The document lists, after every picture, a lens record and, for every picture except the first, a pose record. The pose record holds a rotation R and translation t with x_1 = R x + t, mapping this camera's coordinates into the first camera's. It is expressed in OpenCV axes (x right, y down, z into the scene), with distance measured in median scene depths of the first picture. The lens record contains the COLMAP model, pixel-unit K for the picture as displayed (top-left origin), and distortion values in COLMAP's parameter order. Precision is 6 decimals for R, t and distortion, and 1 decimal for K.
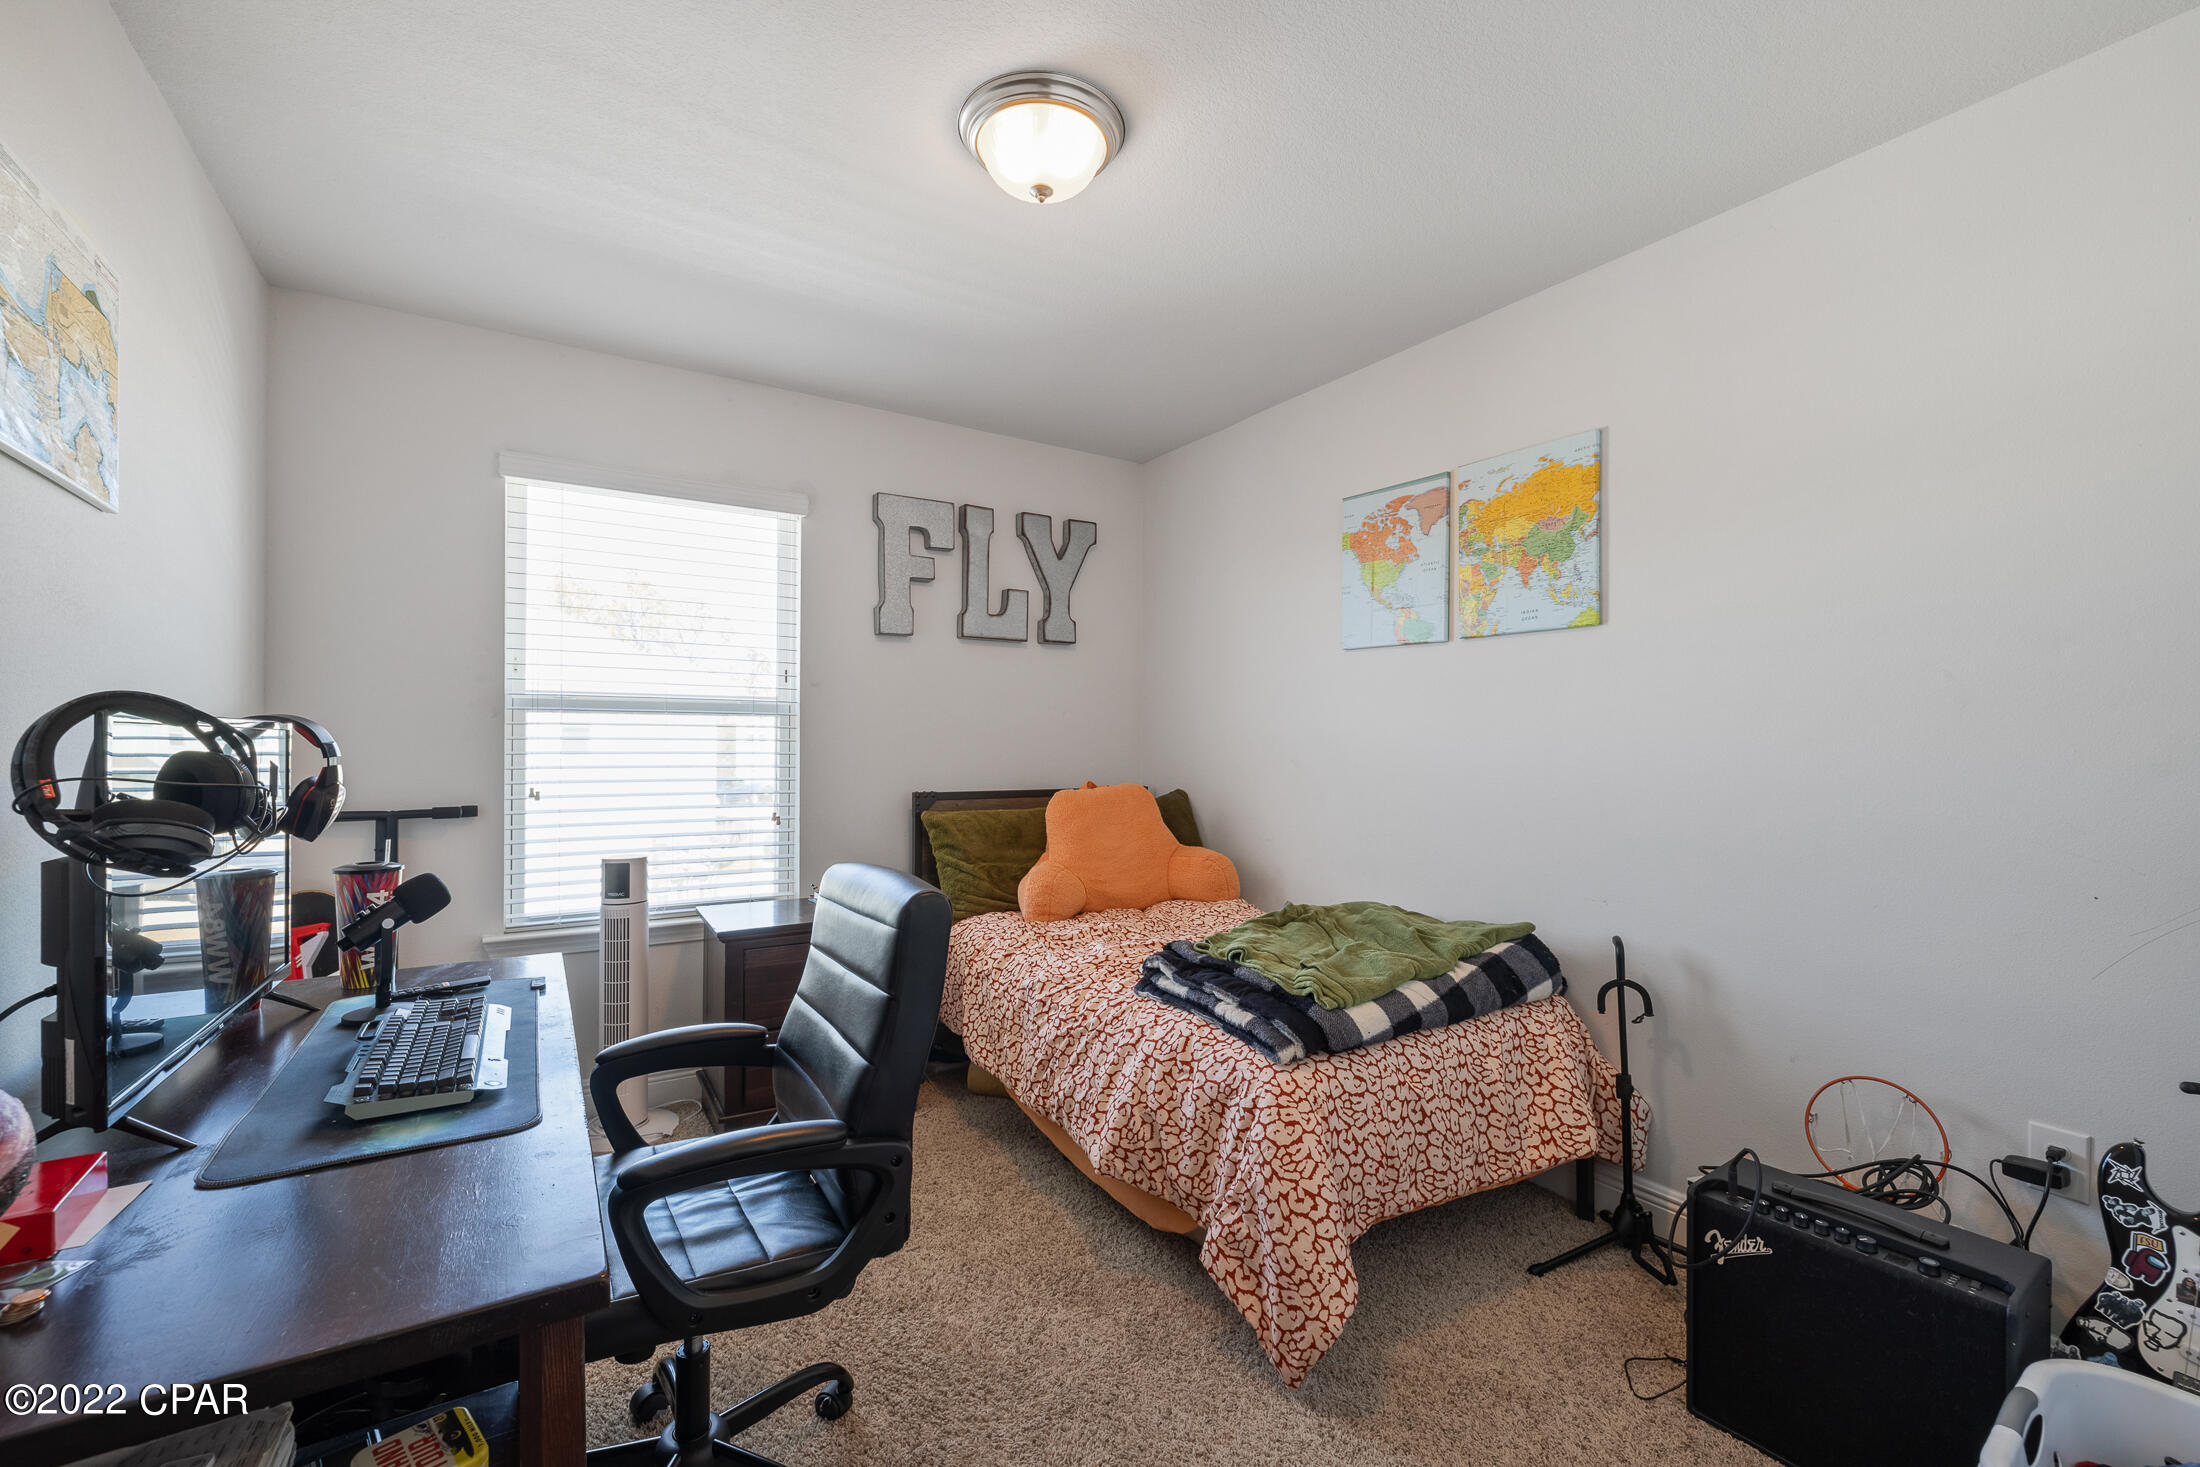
lens RADIAL K [[918.4, 0, 1100.0], [0, 918.4, 733.5], [0, 0, 1]] dist [-0.000686, -0.000113]
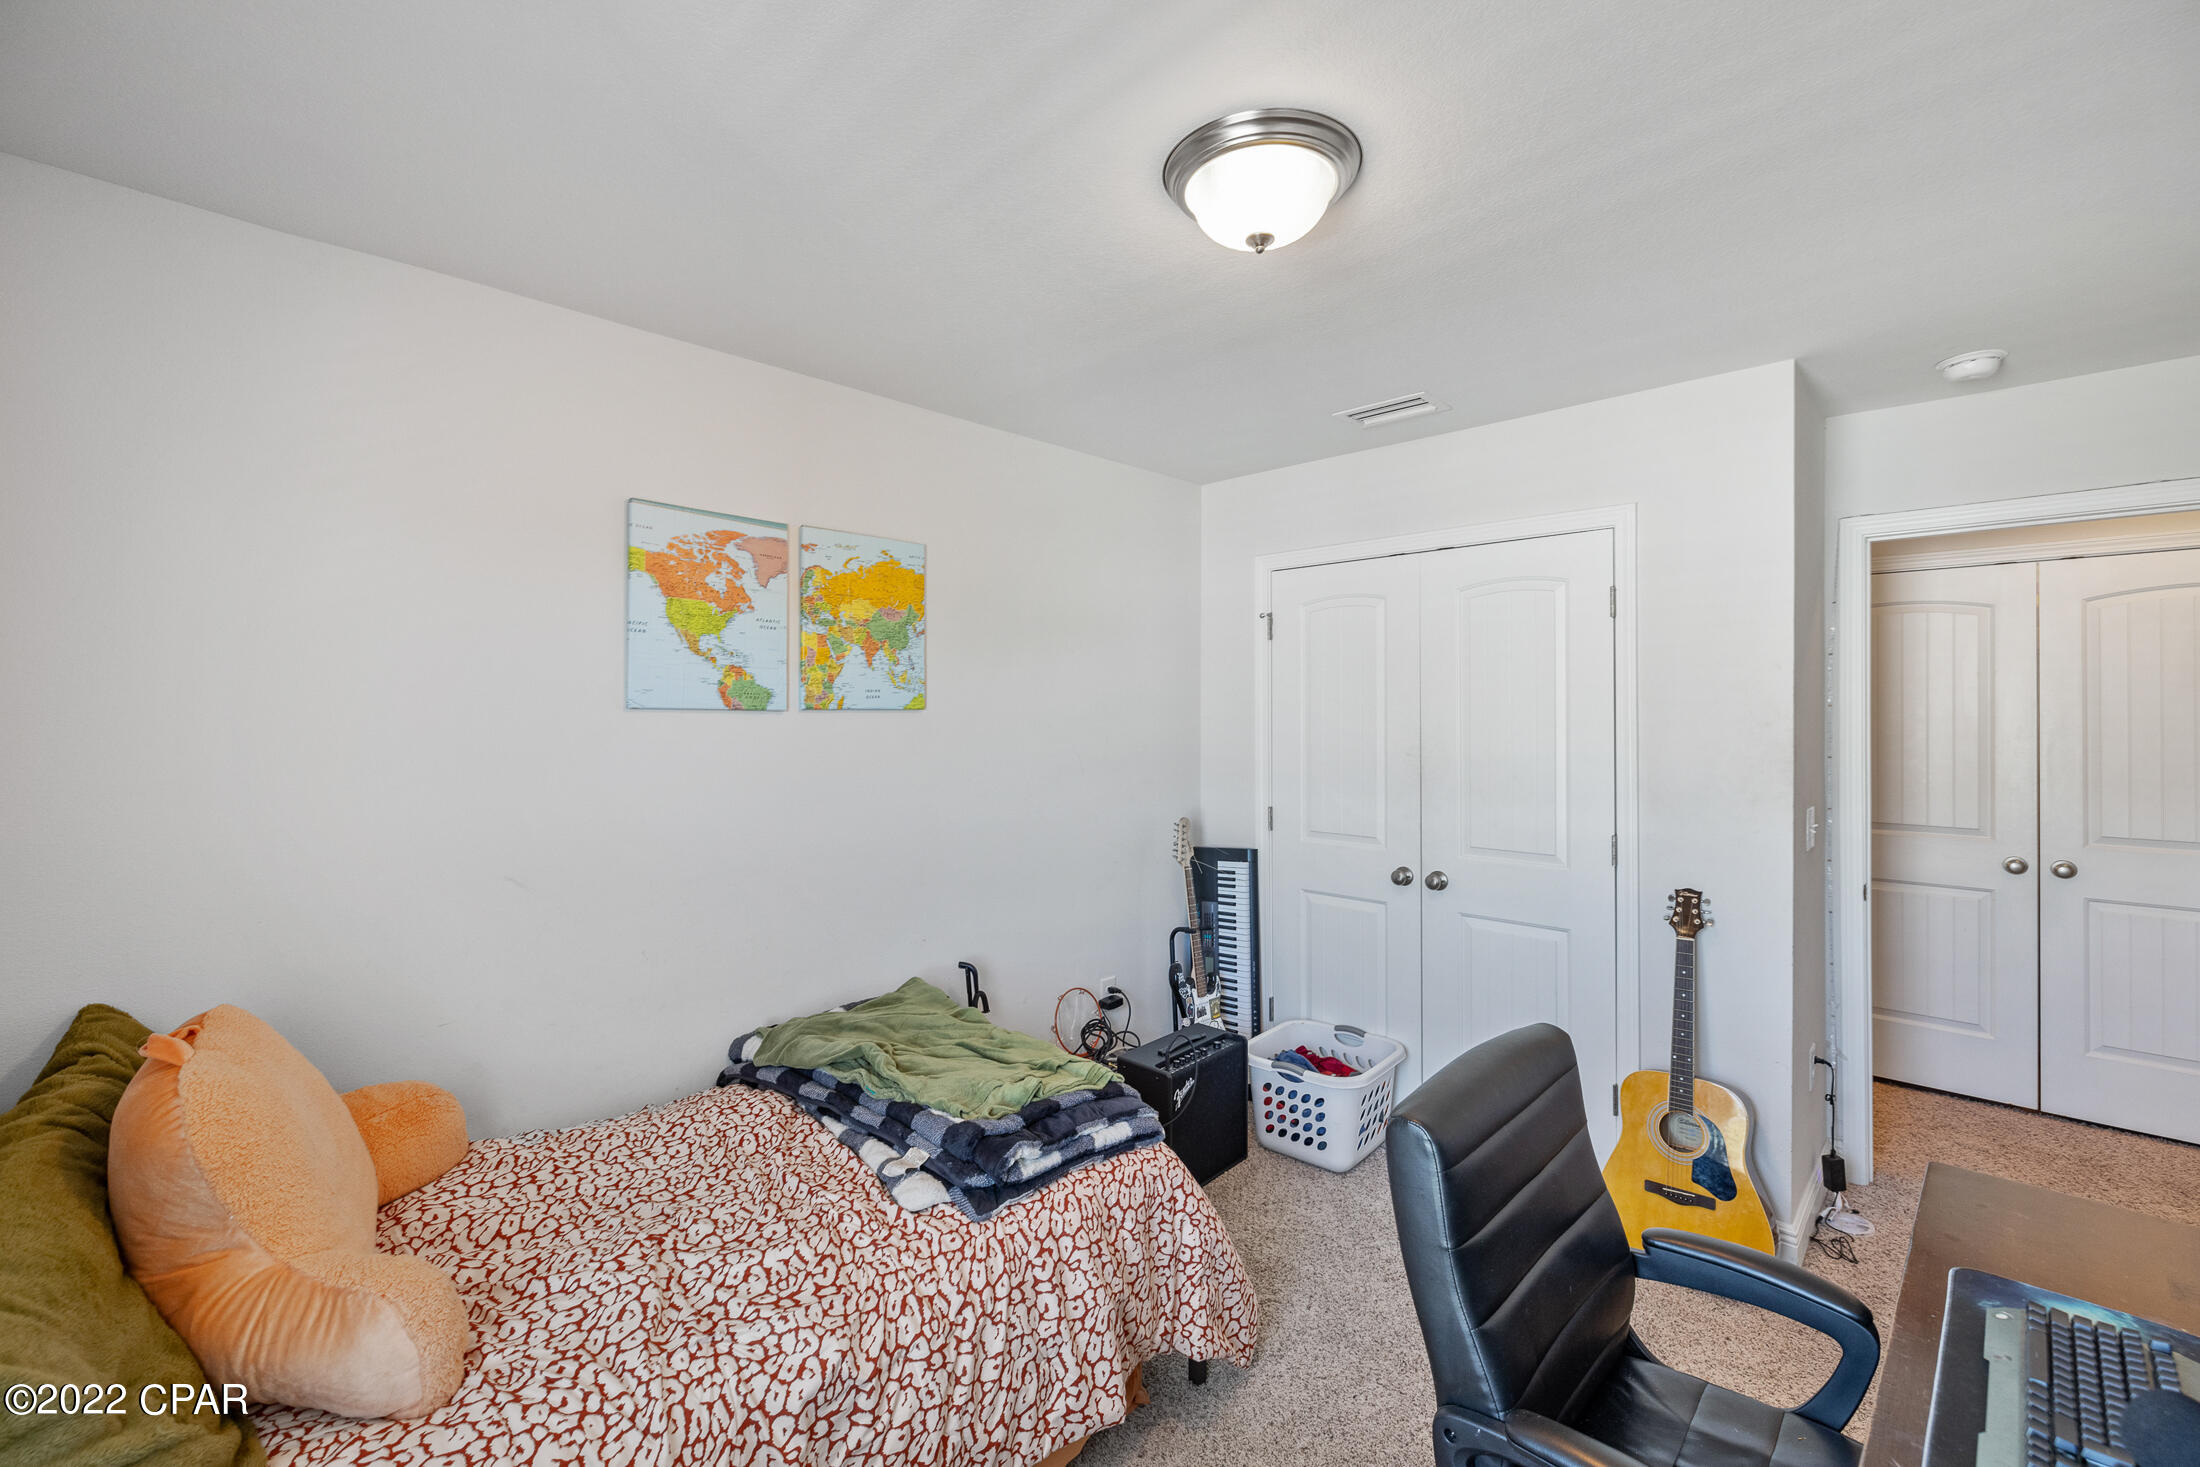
lens RADIAL K [[941.0, 0, 1094.6], [0, 941.0, 702.9], [0, 0, 1]] dist [-0.000224, -0.000048]
pose [[-0.235942, 0.001722, 0.971766, -0.578958], [-0.003519, 0.999990, -0.002626, -0.103690], [-0.971761, -0.004040, -0.235933, 0.893084]]
